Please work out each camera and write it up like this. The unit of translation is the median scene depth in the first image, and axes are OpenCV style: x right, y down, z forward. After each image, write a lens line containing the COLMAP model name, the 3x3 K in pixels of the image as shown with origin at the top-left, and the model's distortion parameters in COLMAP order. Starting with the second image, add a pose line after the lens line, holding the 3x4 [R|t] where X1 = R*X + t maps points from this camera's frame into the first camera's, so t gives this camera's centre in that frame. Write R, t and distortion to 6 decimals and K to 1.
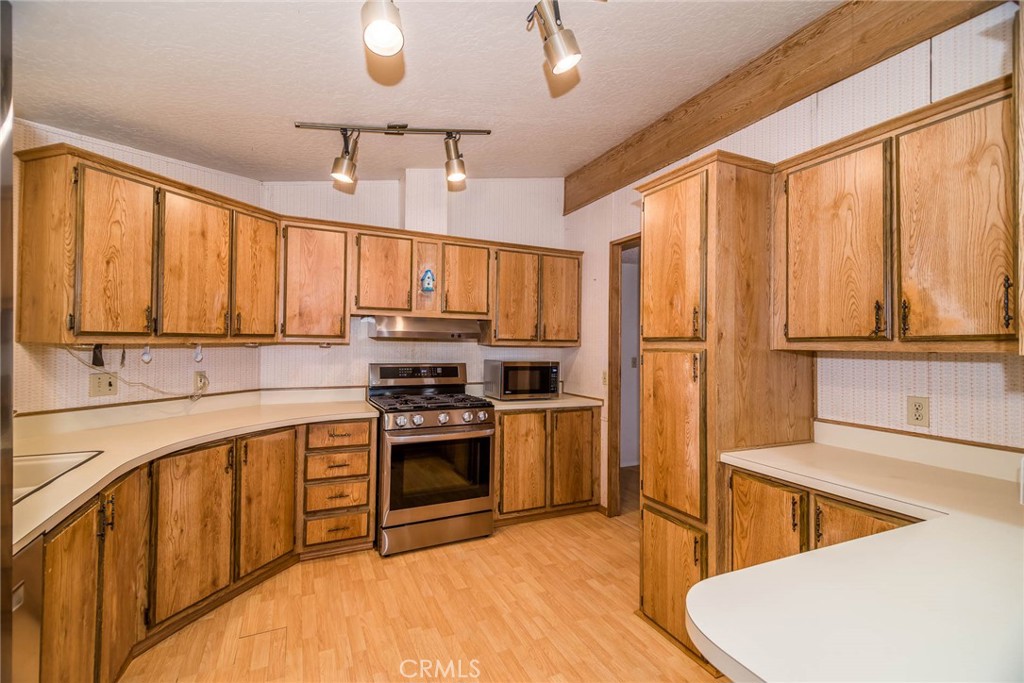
lens RADIAL K [[450.7, 0, 511.6], [0, 450.7, 343.0], [0, 0, 1]] dist [0.017138, -0.000821]
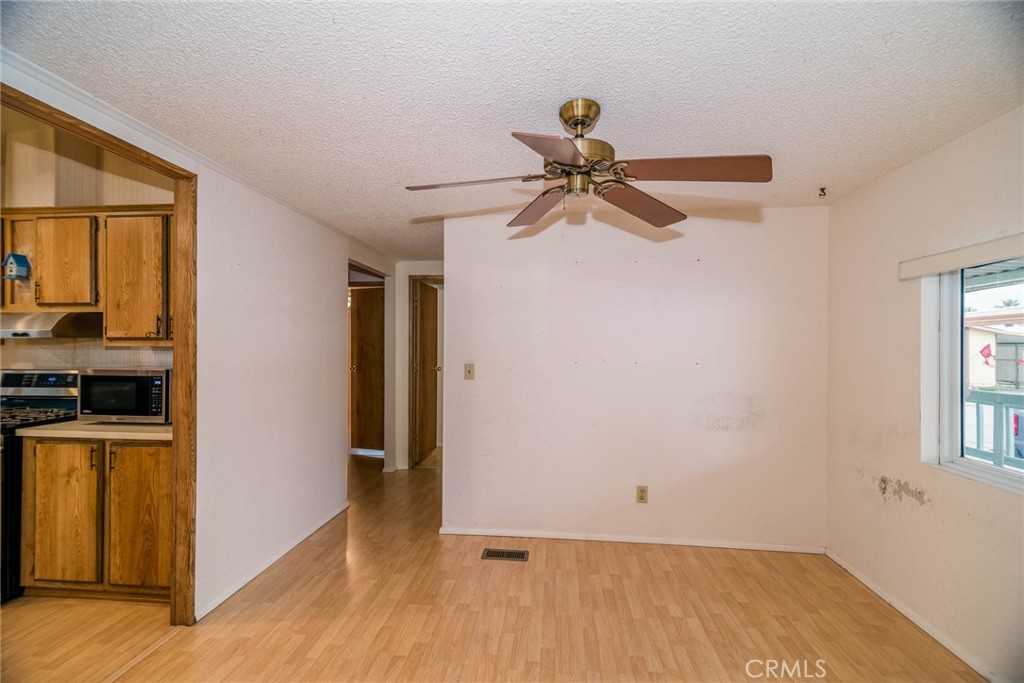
lens RADIAL K [[474.3, 0, 507.8], [0, 474.3, 344.2], [0, 0, 1]] dist [0.000579, 0.000134]
pose [[0.859046, -0.015631, -0.511660, 1.243881], [0.014095, 0.999877, -0.006882, 0.021643], [0.511705, -0.001300, 0.859160, 0.898669]]
